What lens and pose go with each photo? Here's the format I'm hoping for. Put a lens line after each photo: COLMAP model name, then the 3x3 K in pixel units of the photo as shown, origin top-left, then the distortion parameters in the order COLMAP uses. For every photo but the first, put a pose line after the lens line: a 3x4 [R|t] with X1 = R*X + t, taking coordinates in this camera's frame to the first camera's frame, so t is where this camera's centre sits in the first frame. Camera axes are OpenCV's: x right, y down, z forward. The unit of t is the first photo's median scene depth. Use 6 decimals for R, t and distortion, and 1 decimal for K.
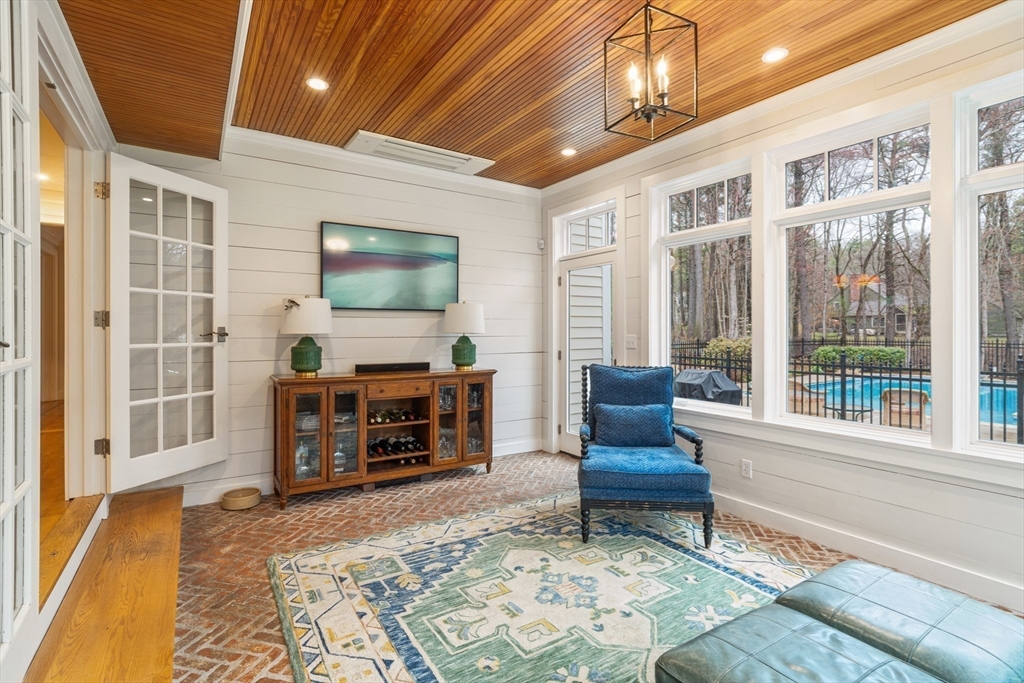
lens RADIAL K [[480.6, 0, 512.7], [0, 480.6, 337.6], [0, 0, 1]] dist [-0.002363, 0.000384]
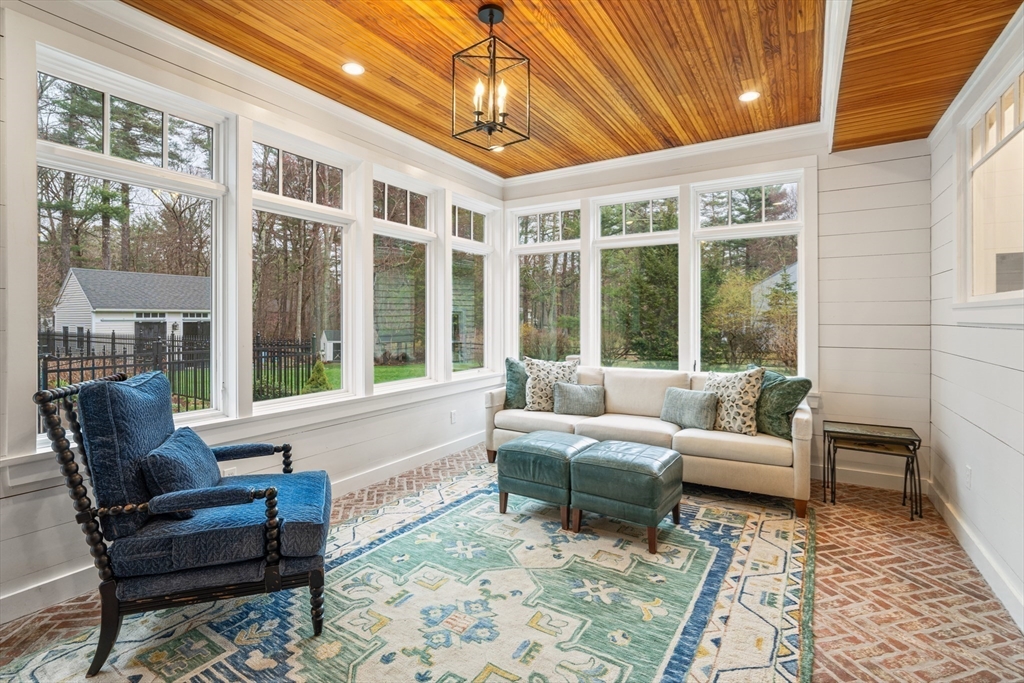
lens RADIAL K [[480.6, 0, 508.5], [0, 480.6, 319.4], [0, 0, 1]] dist [-0.002363, 0.000384]
pose [[-0.413192, 0.000863, 0.910644, -0.613957], [0.007943, 0.999965, 0.002656, -0.008687], [-0.910609, 0.008330, -0.413184, 1.124267]]
